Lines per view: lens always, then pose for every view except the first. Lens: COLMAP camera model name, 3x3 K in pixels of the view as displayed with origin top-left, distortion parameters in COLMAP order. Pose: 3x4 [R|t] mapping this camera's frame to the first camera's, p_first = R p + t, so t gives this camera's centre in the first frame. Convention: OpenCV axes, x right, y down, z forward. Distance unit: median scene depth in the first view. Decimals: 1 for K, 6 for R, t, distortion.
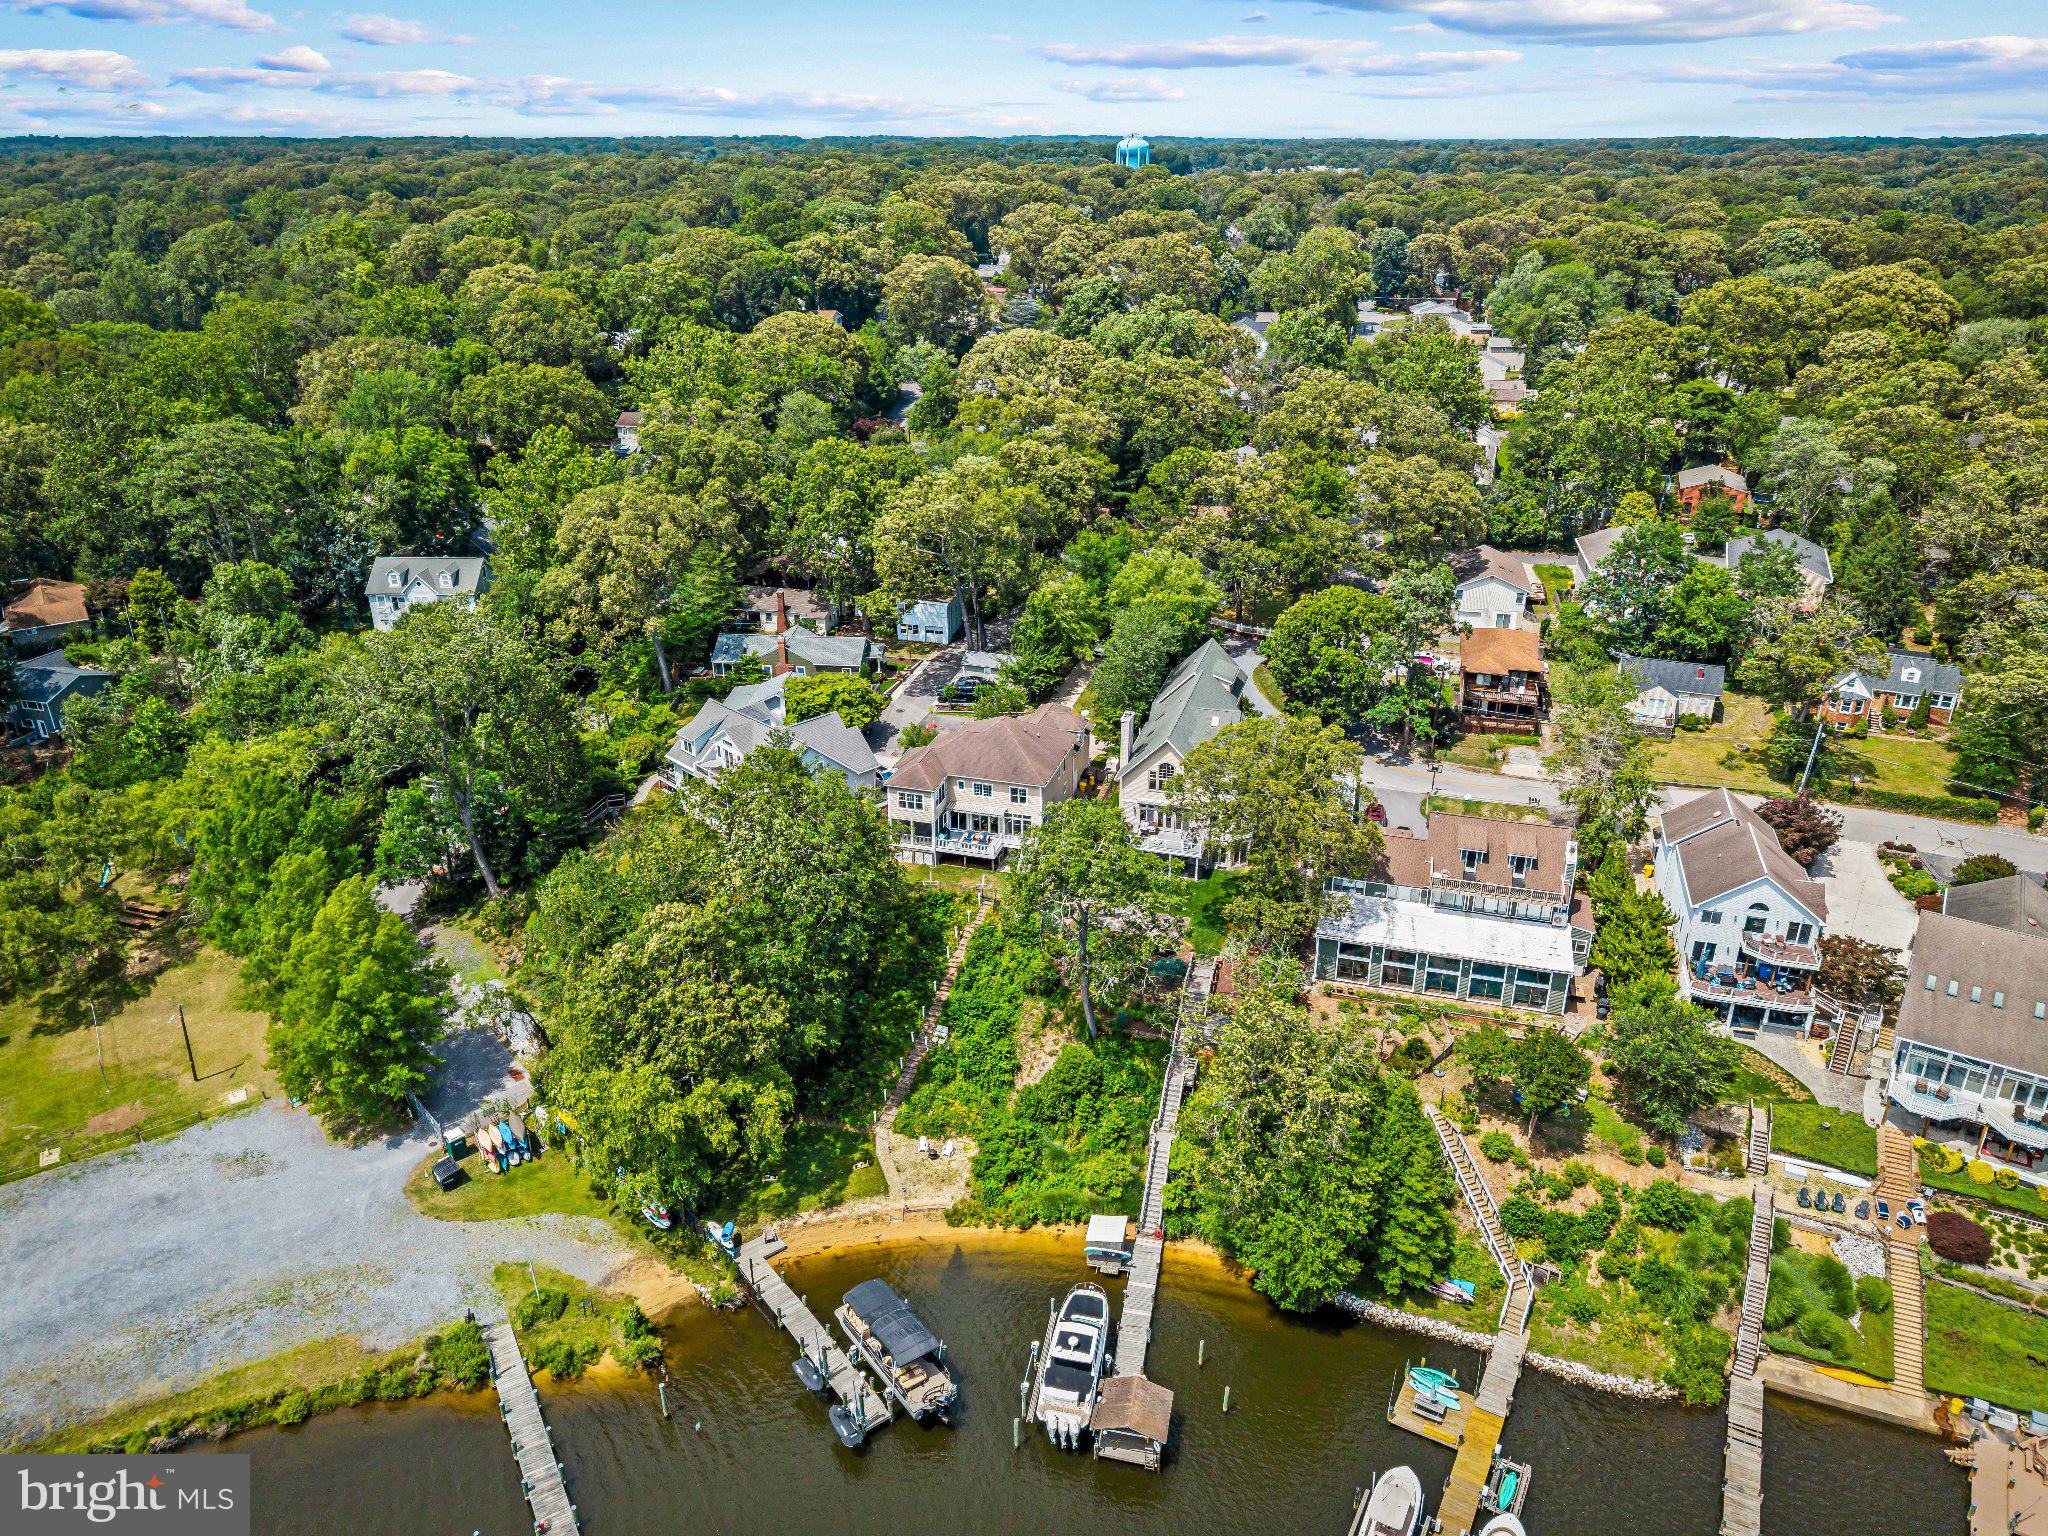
lens RADIAL K [[1449.5, 0, 1024.0], [0, 1449.5, 768.0], [0, 0, 1]] dist [0.004043, 0.001393]
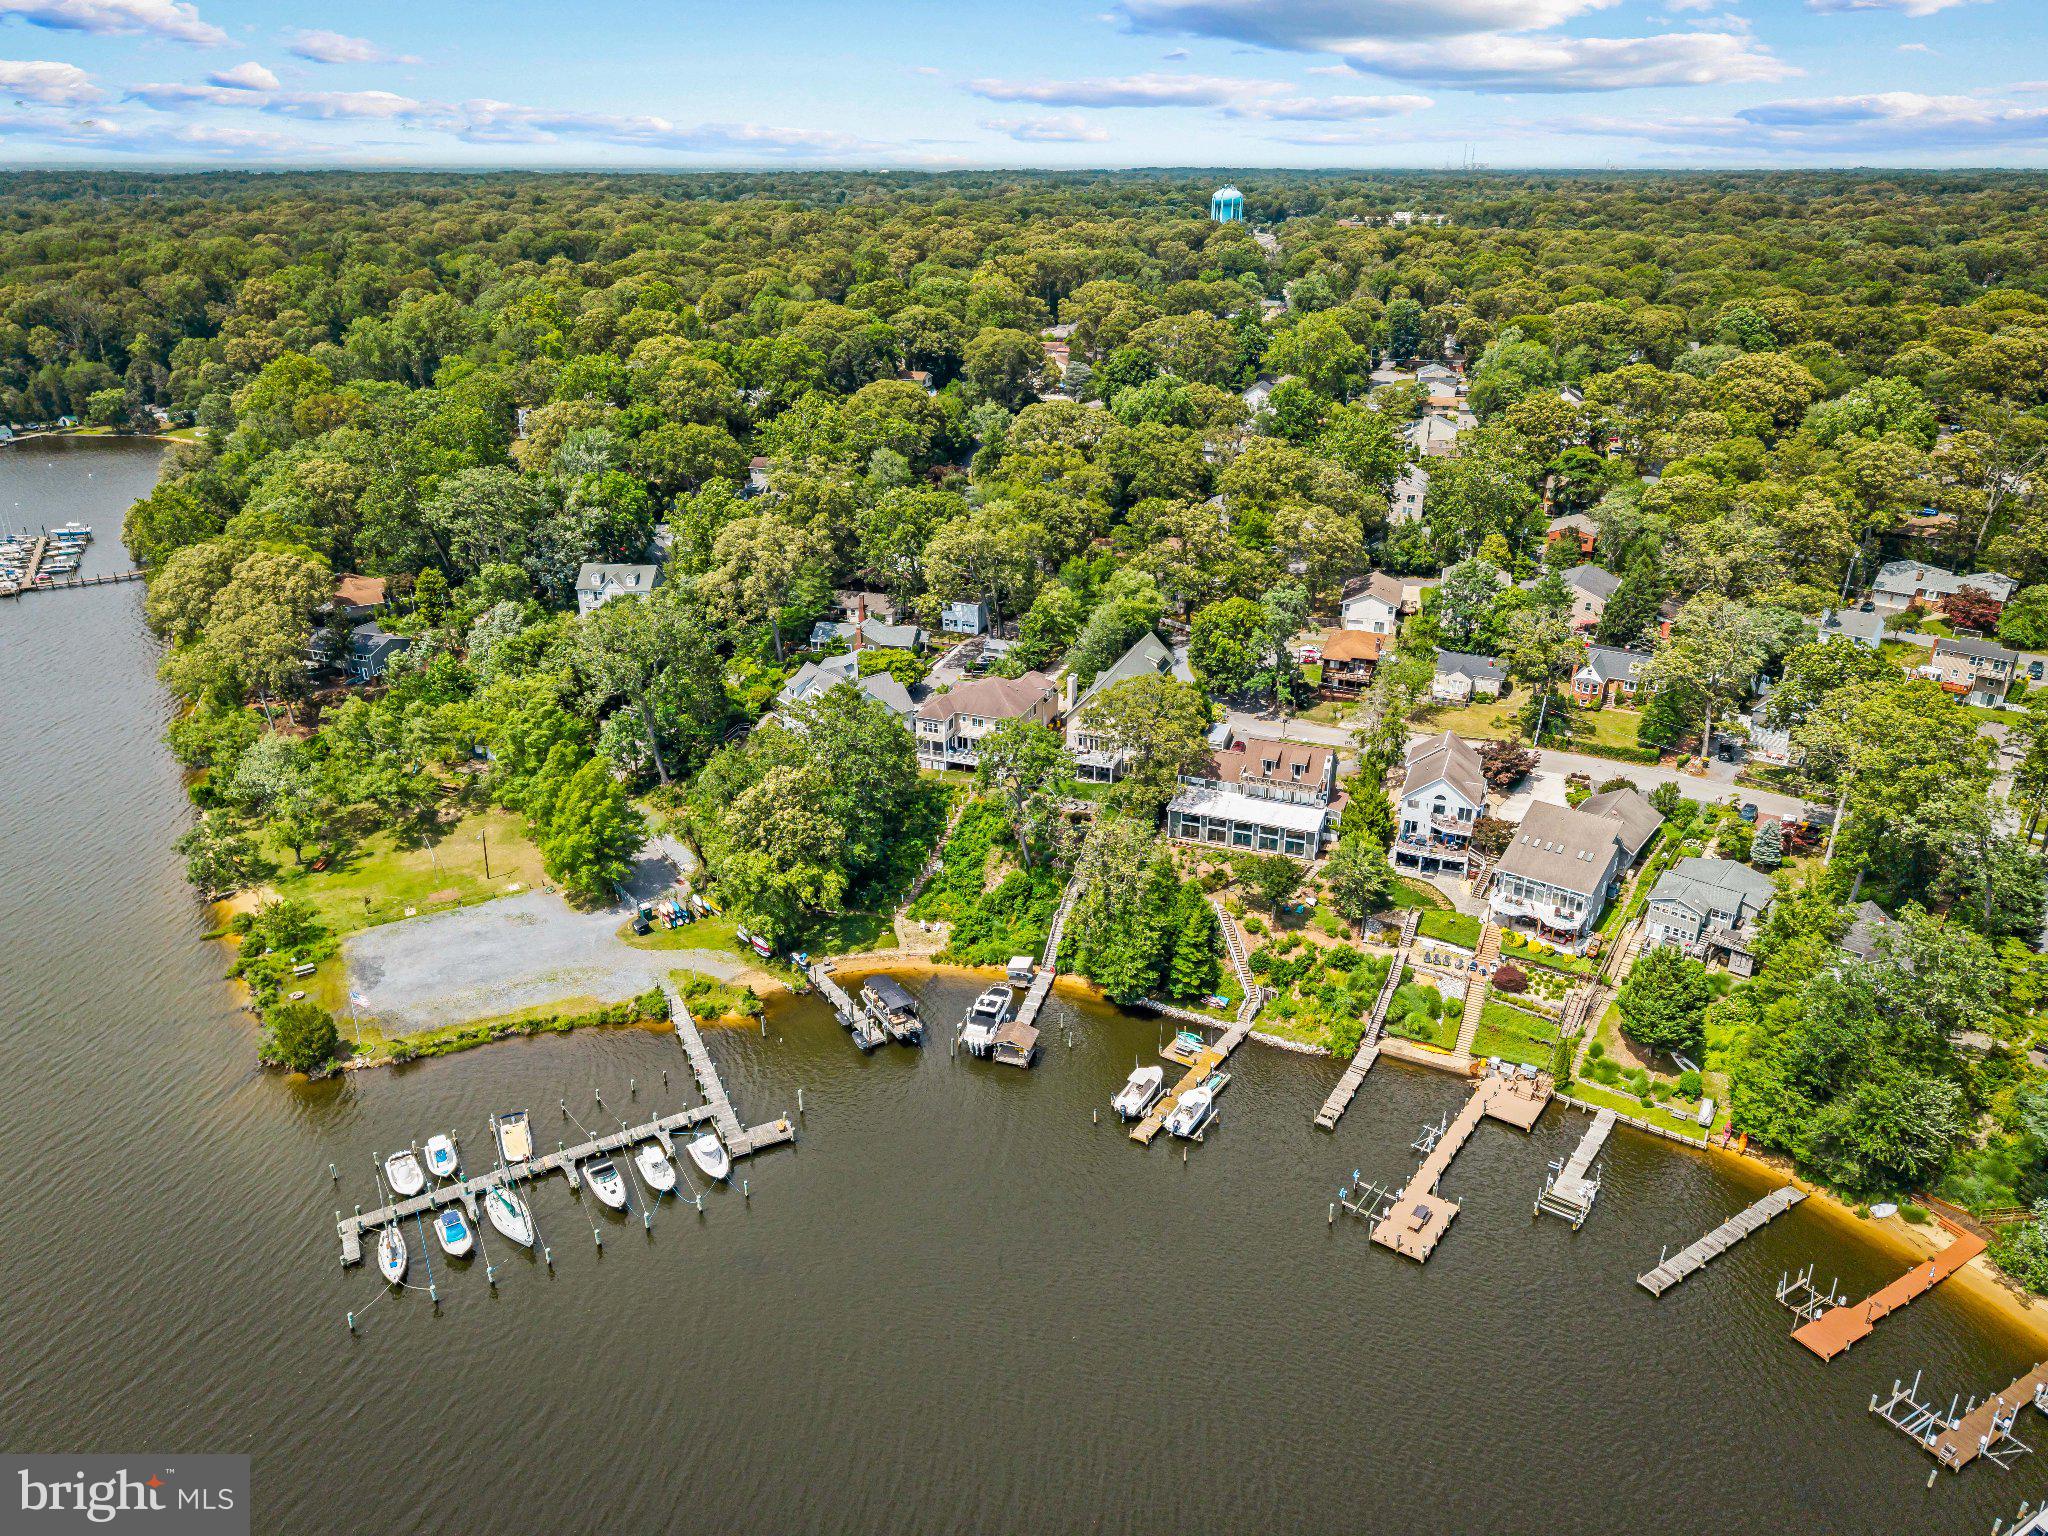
lens RADIAL K [[1443.2, 0, 1024.0], [0, 1443.2, 768.0], [0, 0, 1]] dist [0.023361, -0.001639]
pose [[0.996705, 0.031995, -0.074529, 0.134518], [-0.032984, 0.999383, -0.012084, 0.079981], [0.074097, 0.014502, 0.997146, -0.523535]]
